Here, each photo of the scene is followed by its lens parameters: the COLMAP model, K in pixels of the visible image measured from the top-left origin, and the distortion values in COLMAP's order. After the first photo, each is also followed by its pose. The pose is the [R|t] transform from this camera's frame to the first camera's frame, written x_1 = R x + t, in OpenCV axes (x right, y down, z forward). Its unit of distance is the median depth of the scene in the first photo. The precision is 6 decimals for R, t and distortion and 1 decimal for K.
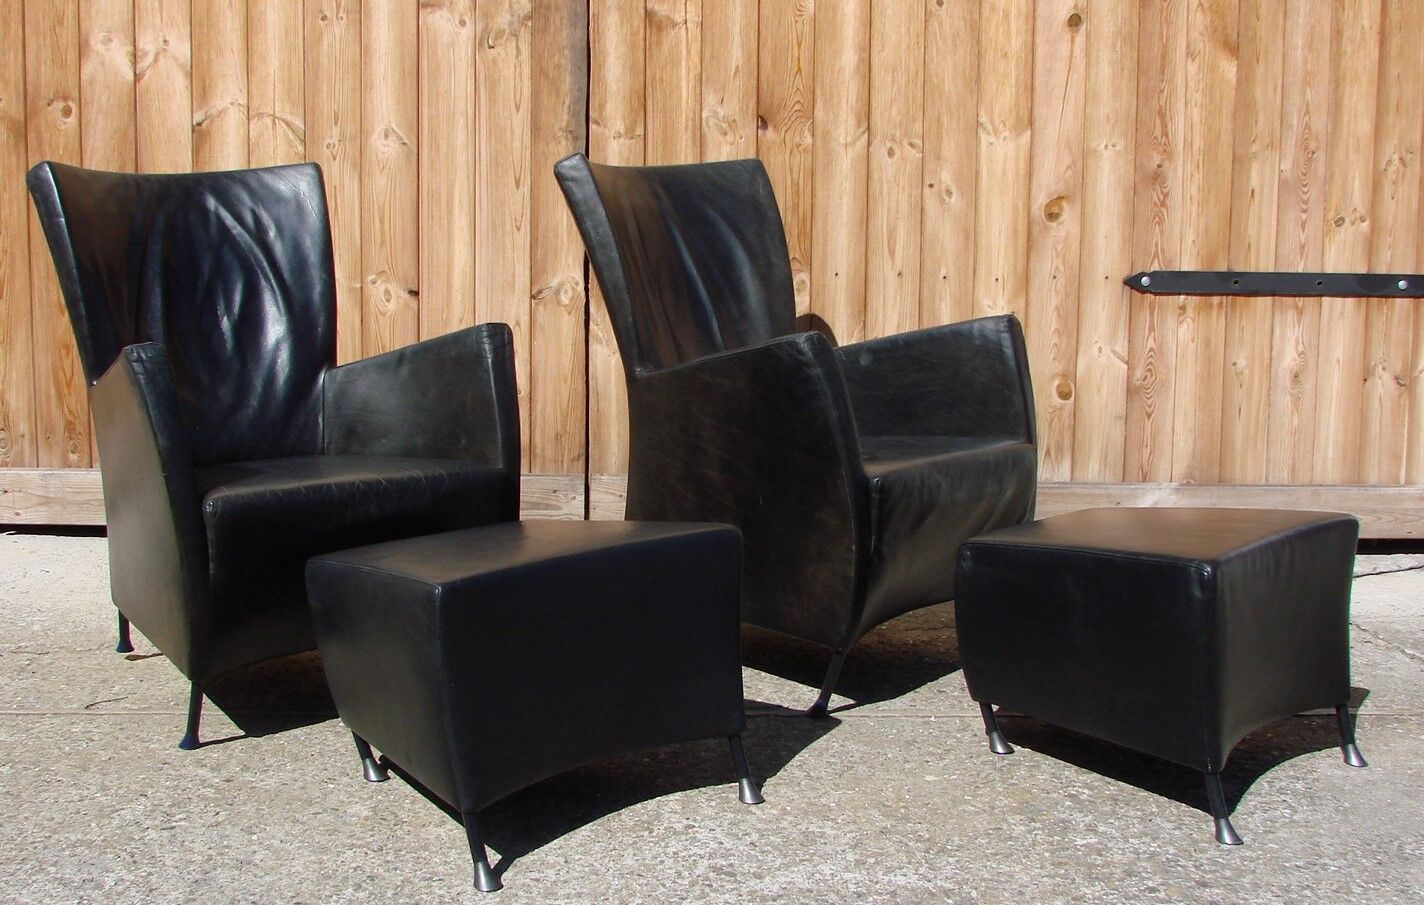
lens RADIAL K [[1748.5, 0, 661.1], [0, 1748.5, 405.0], [0, 0, 1]] dist [-0.136884, 0.000000]
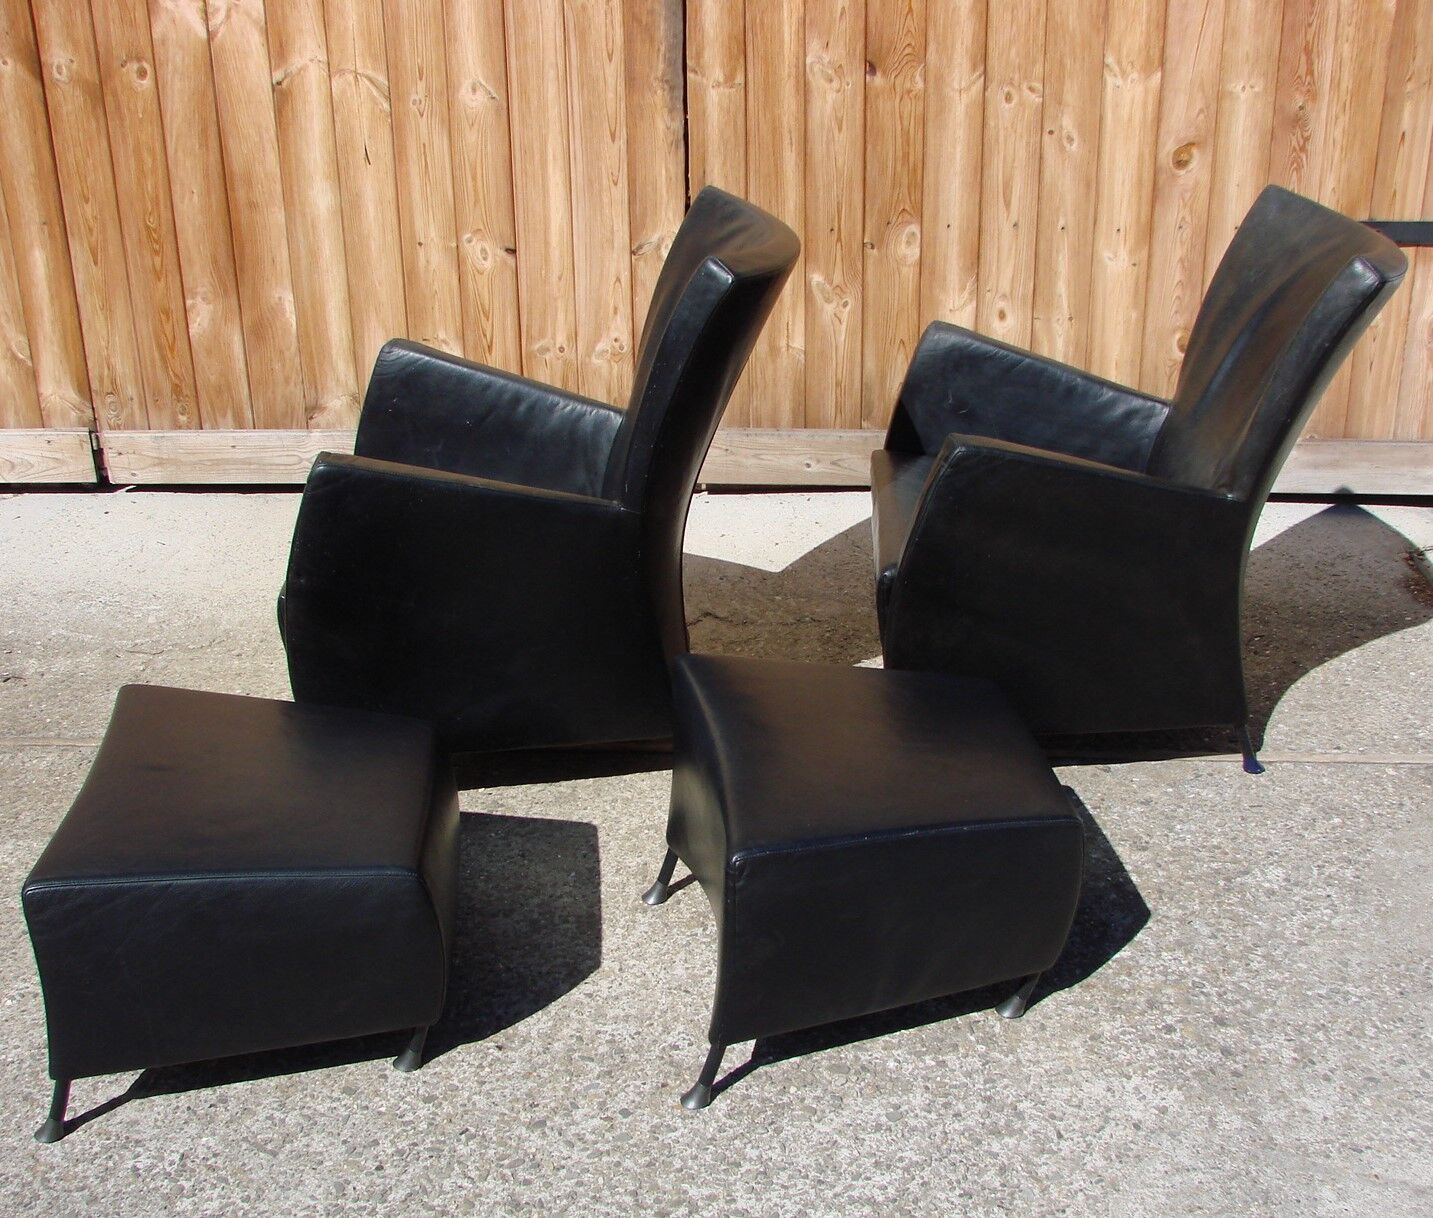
lens RADIAL K [[1754.0, 0, 729.6], [0, 1754.0, 584.3], [0, 0, 1]] dist [-0.118261, 0.000000]
pose [[0.997369, 0.008536, -0.071989, 0.052573], [0.011950, 0.960099, 0.279404, -0.158505], [0.071502, -0.279530, 0.957471, 0.024221]]
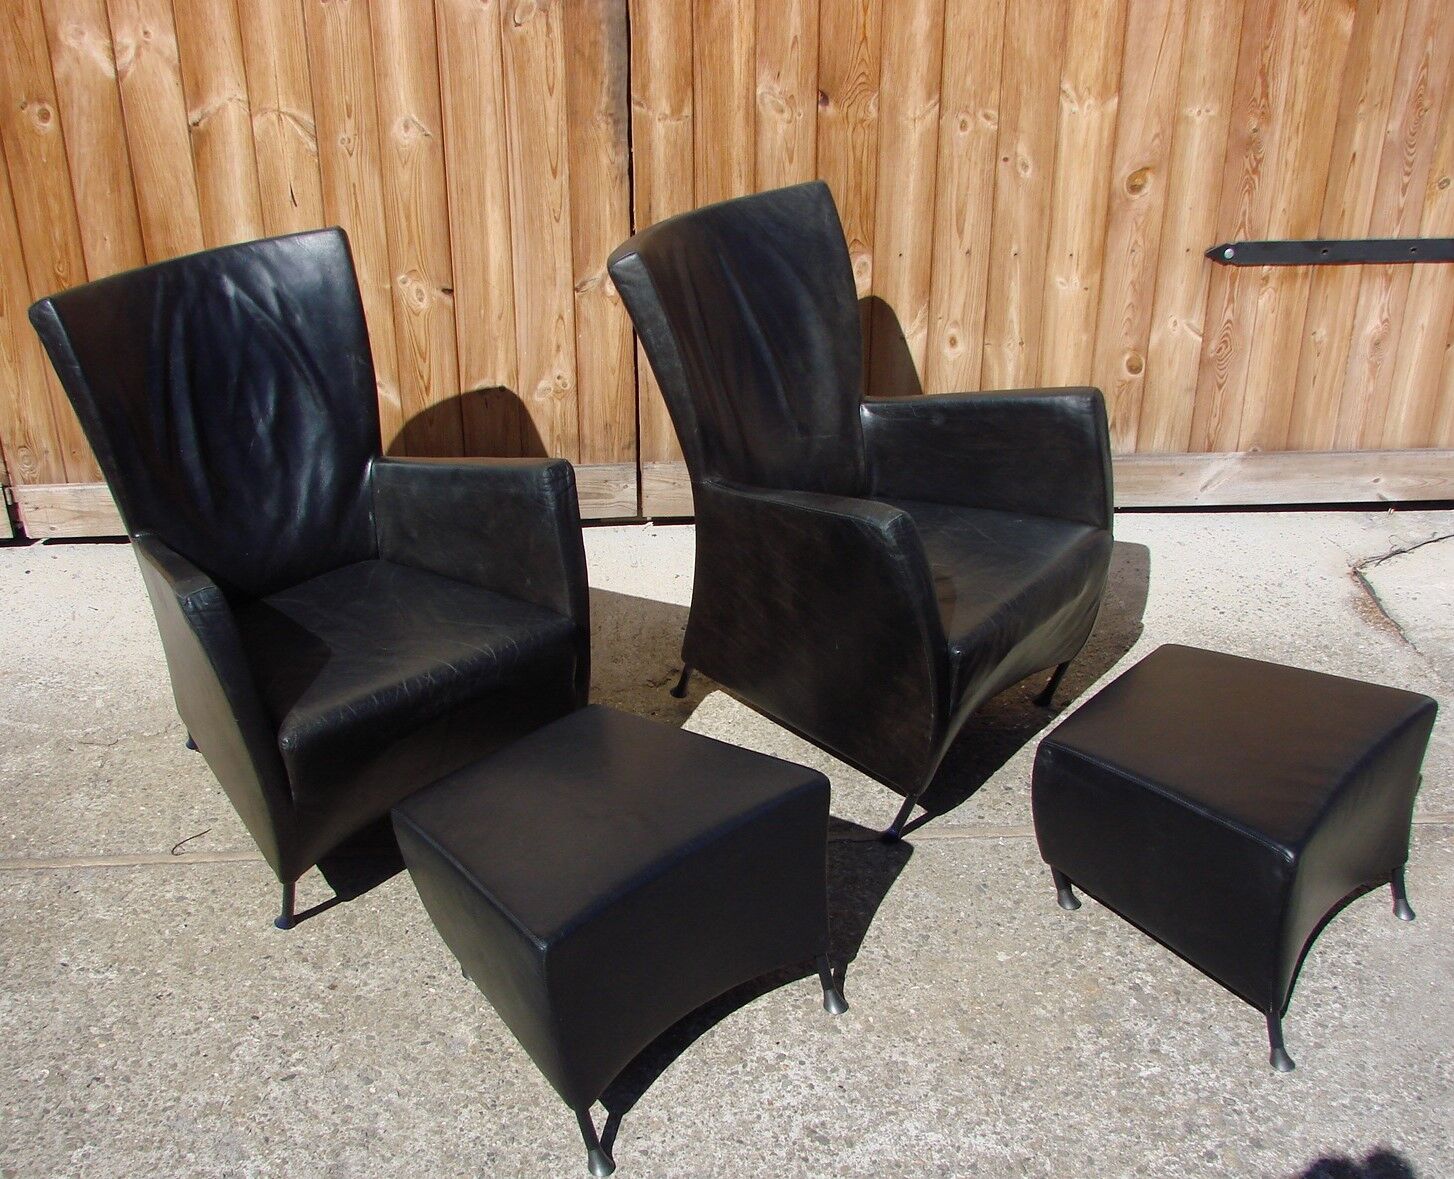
lens RADIAL K [[1759.5, 0, 701.6], [0, 1759.5, 594.0], [0, 0, 1]] dist [-0.118001, 0.000000]
pose [[0.999520, -0.025687, 0.017336, -0.027103], [0.017299, 0.926628, 0.375582, -0.266430], [-0.025711, -0.375102, 0.926627, 0.071612]]
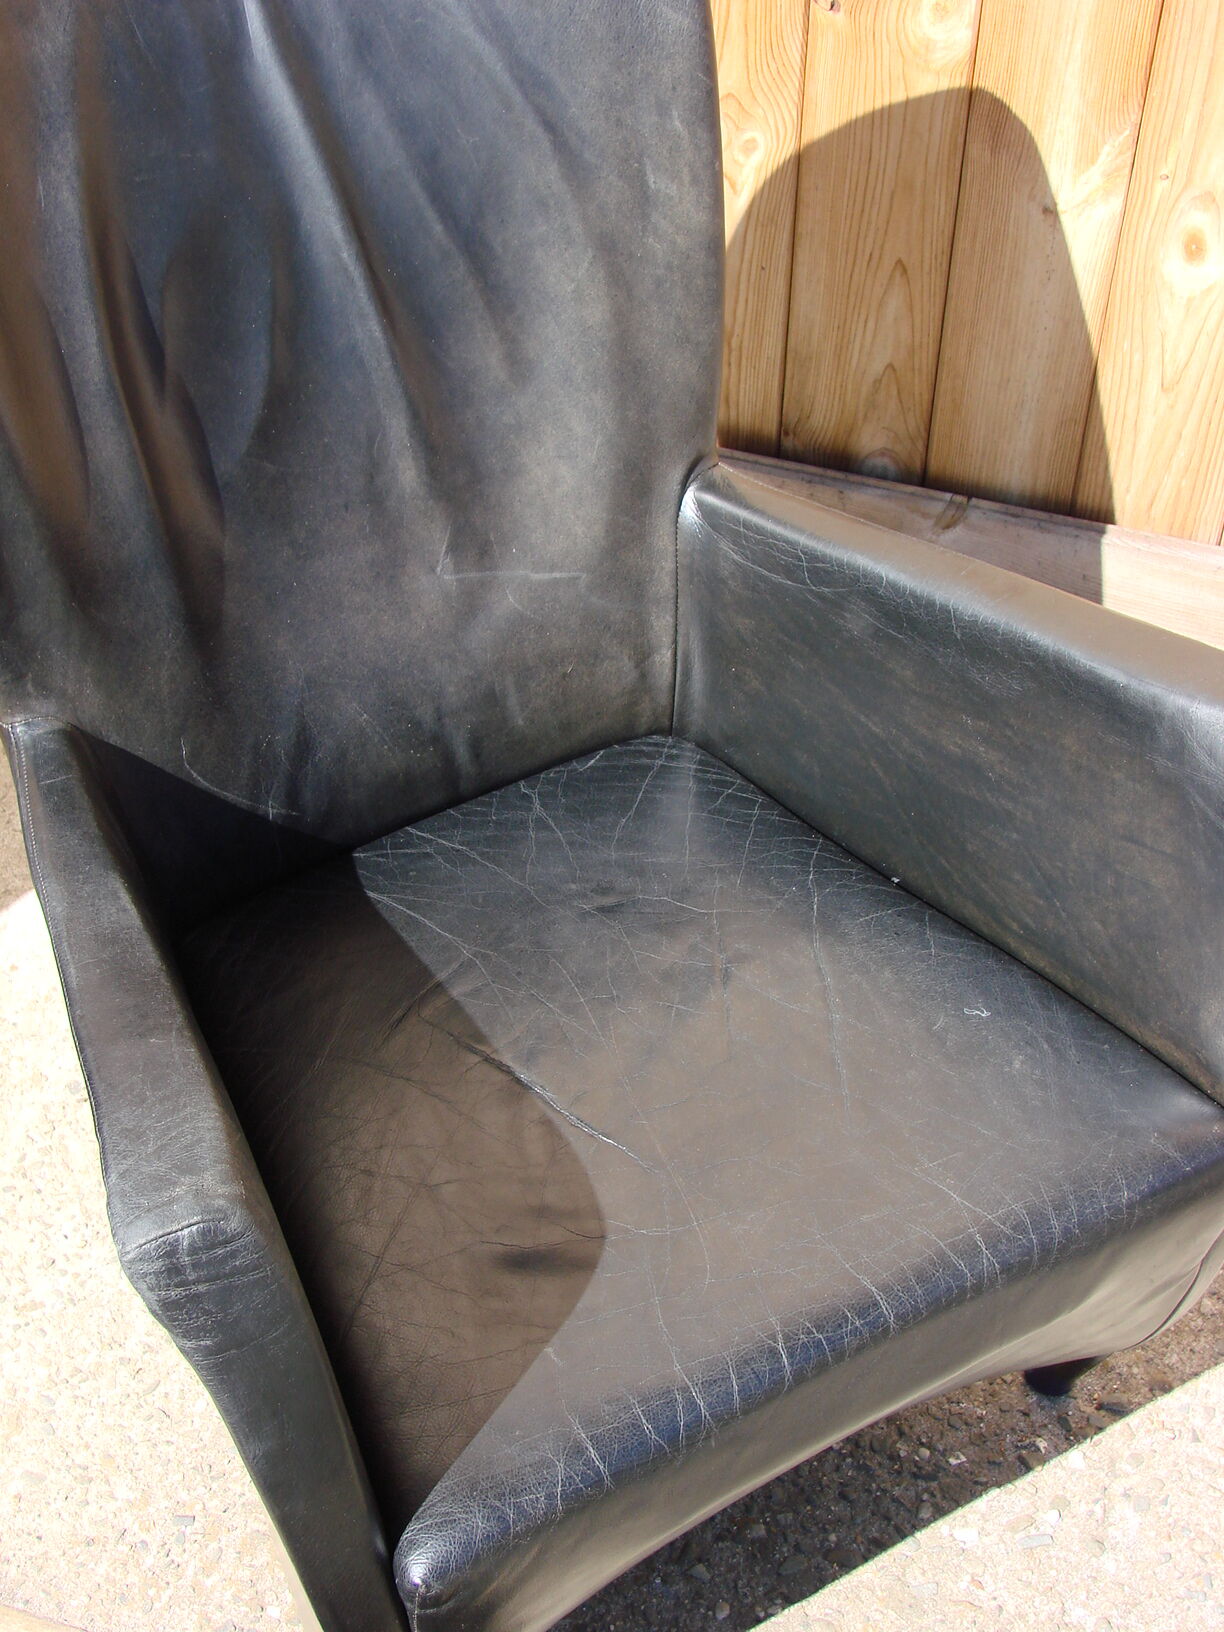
lens RADIAL K [[2644.6, 0, 596.0], [0, 2644.6, 821.9], [0, 0, 1]] dist [0.018719, 0.000000]
pose [[0.946476, 0.232881, -0.223496, 0.166099], [-0.040880, 0.773330, 0.632684, -0.261413], [0.320176, -0.589684, 0.741458, 0.546207]]
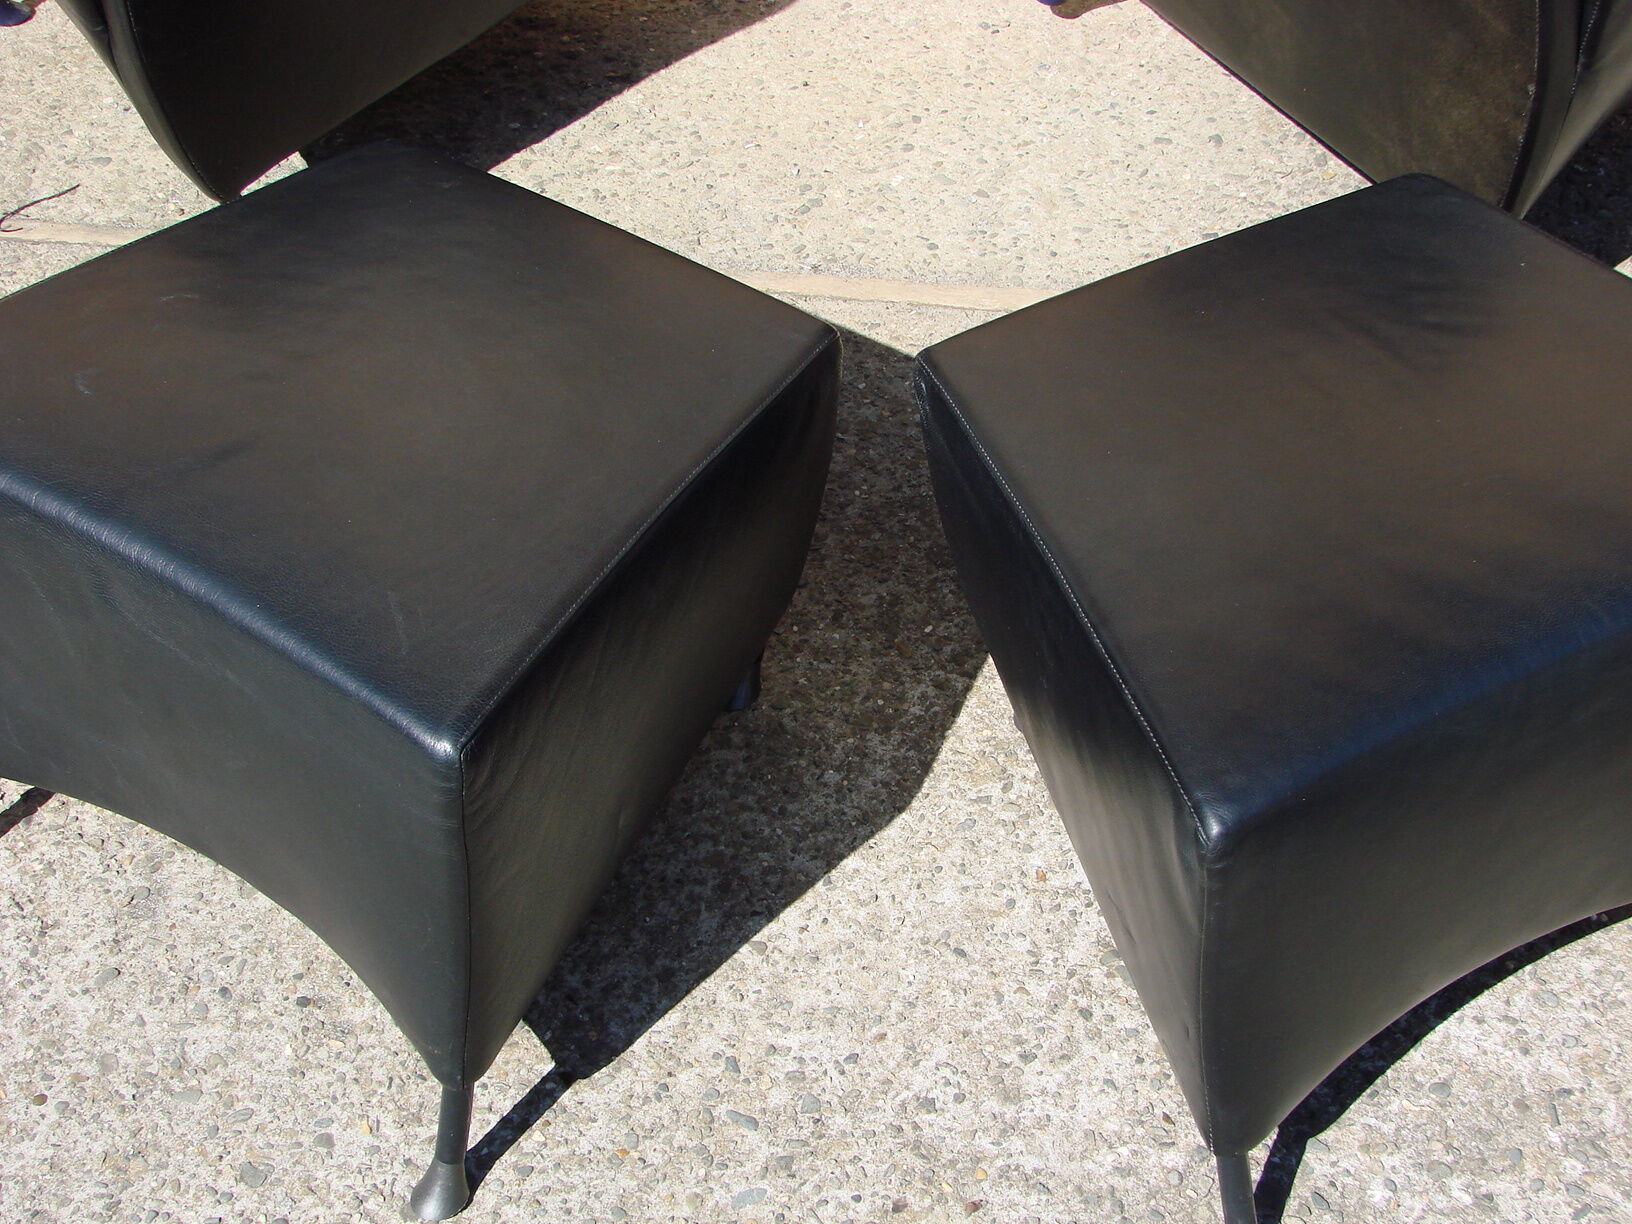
lens RADIAL K [[2644.6, 0, 862.2], [0, 2644.6, 588.4], [0, 0, 1]] dist [0.018719, 0.000000]
pose [[0.986609, 0.096998, -0.131127, 0.030702], [0.003591, 0.790834, 0.612020, -0.175730], [0.163065, -0.604295, 0.779896, 0.260070]]
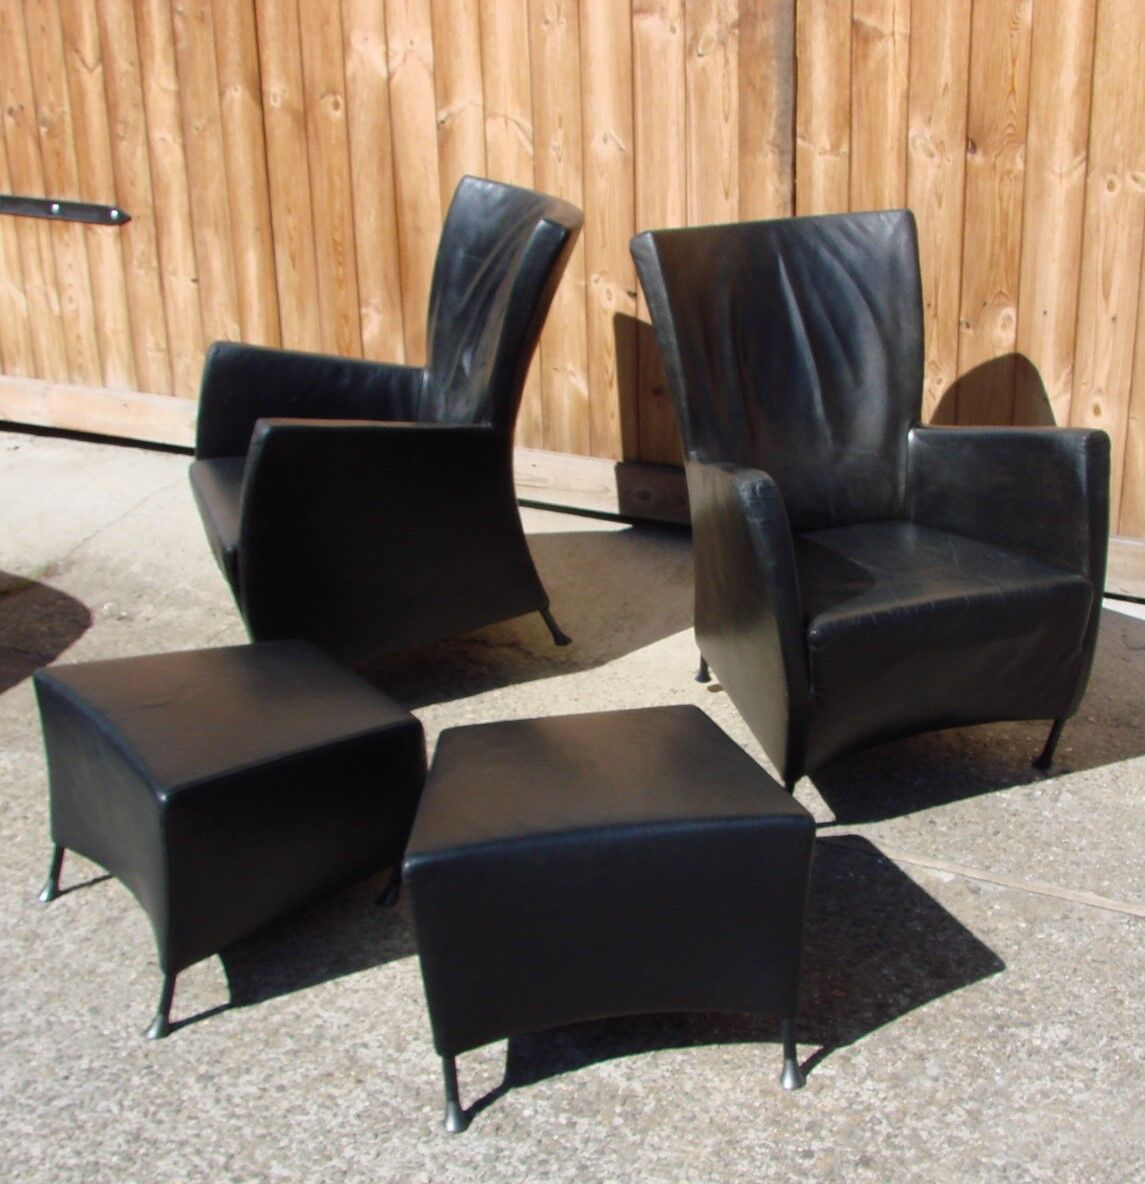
lens RADIAL K [[1765.6, 0, 672.7], [0, 1765.6, 559.1], [0, 0, 1]] dist [-0.122125, 0.000000]
pose [[0.895687, 0.150003, -0.418622, 0.340508], [-0.040922, 0.965198, 0.258299, -0.185276], [0.442799, -0.214224, 0.870653, 0.077486]]
